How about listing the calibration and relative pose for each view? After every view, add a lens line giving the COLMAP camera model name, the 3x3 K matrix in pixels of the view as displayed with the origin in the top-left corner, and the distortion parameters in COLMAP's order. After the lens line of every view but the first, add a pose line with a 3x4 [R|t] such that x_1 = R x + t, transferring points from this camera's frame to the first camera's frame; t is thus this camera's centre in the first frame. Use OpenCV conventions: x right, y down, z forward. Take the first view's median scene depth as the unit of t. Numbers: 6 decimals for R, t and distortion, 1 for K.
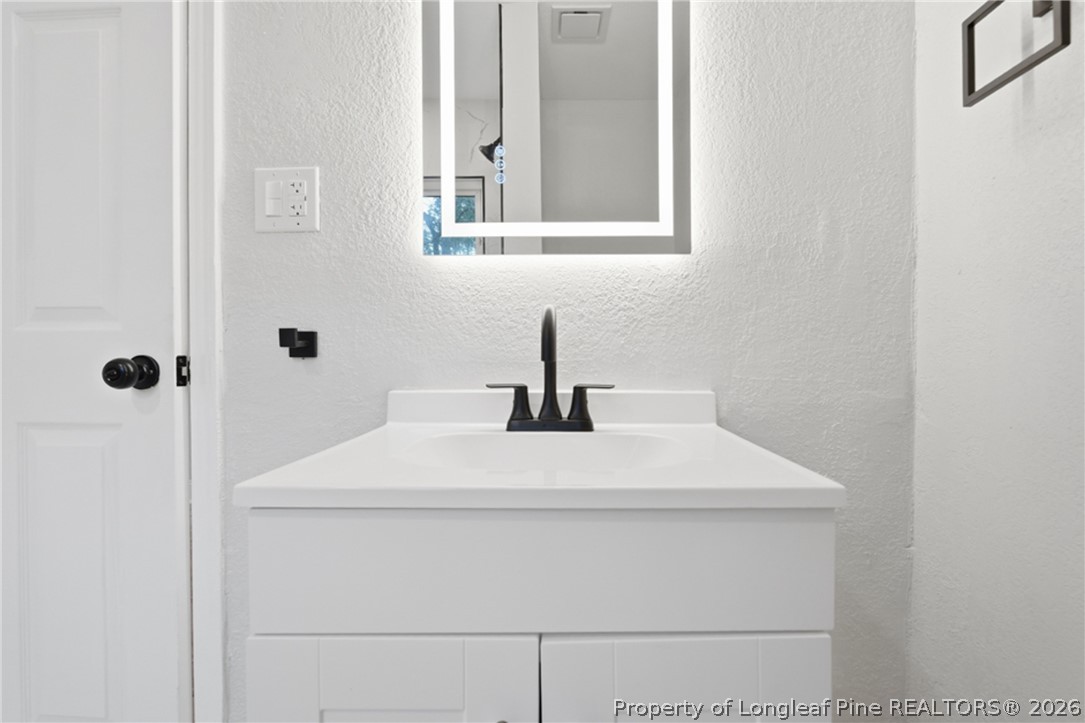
lens RADIAL K [[529.9, 0, 577.2], [0, 529.9, 353.4], [0, 0, 1]] dist [-0.015023, 0.000407]
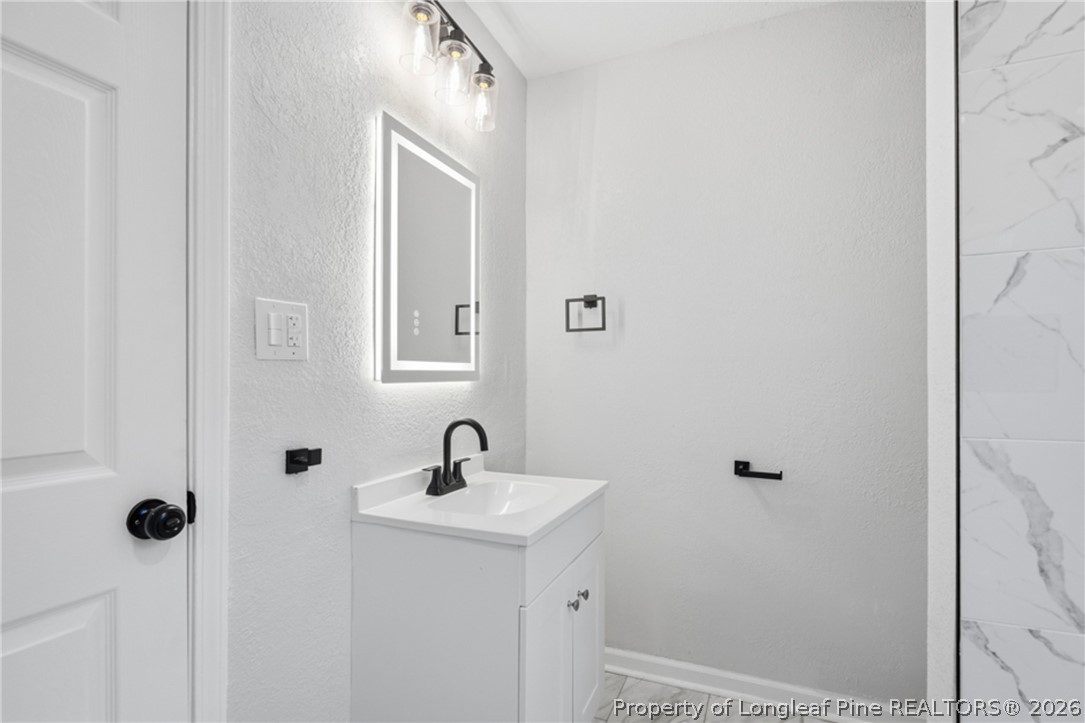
lens RADIAL K [[512.6, 0, 542.5], [0, 512.6, 361.5], [0, 0, 1]] dist [-0.003028, 0.000163]
pose [[0.399665, 0.029523, 0.916186, -1.306556], [-0.001726, 0.999504, -0.031455, -0.193989], [-0.916660, 0.010990, 0.399518, 0.079240]]
